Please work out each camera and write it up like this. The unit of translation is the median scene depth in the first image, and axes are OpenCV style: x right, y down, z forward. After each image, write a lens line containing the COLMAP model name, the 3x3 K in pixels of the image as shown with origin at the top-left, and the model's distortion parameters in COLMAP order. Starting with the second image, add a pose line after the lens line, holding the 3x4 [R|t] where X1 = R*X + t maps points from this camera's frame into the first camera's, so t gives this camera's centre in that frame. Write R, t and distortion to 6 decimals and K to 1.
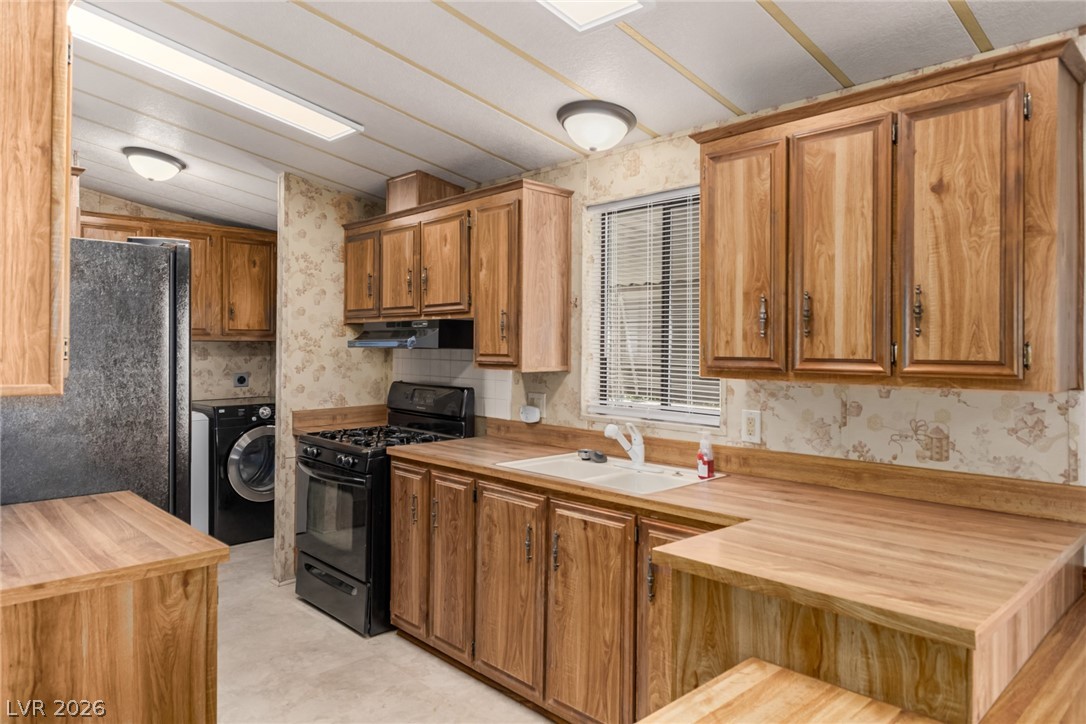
lens RADIAL K [[696.5, 0, 540.6], [0, 696.5, 345.9], [0, 0, 1]] dist [0.019210, -0.013225]
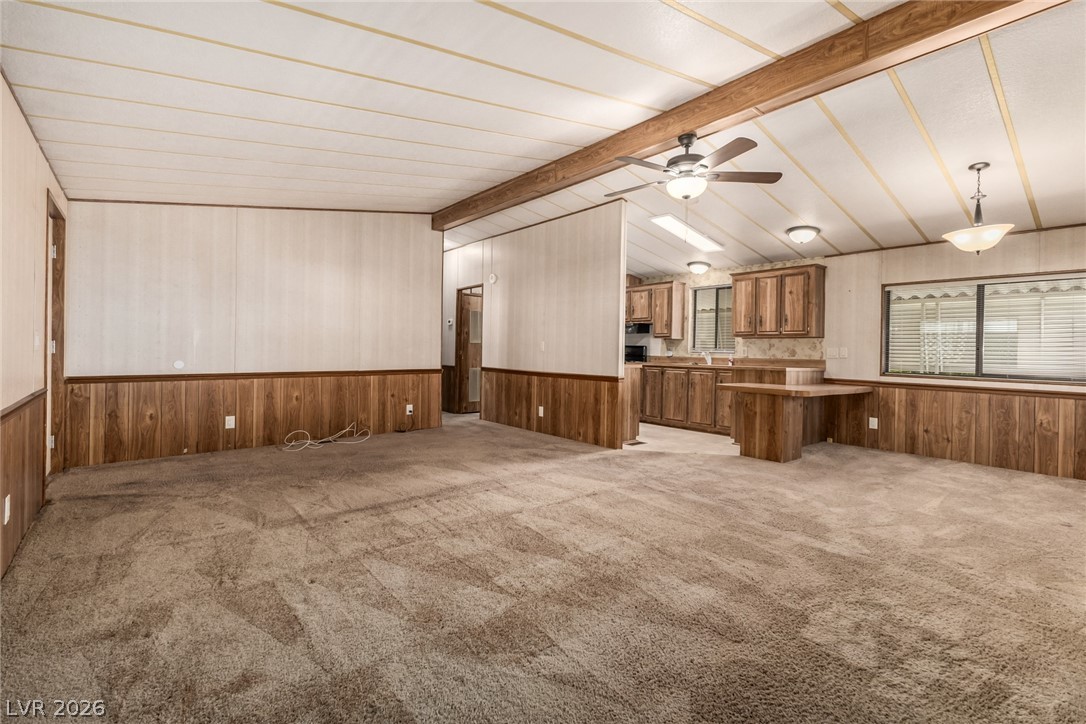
lens RADIAL K [[475.4, 0, 540.9], [0, 475.4, 348.8], [0, 0, 1]] dist [0.010472, -0.001499]
pose [[0.997668, 0.013422, -0.066922, -0.704292], [-0.013616, 0.999904, -0.002434, 0.142211], [0.066883, 0.003339, 0.997755, -1.850478]]
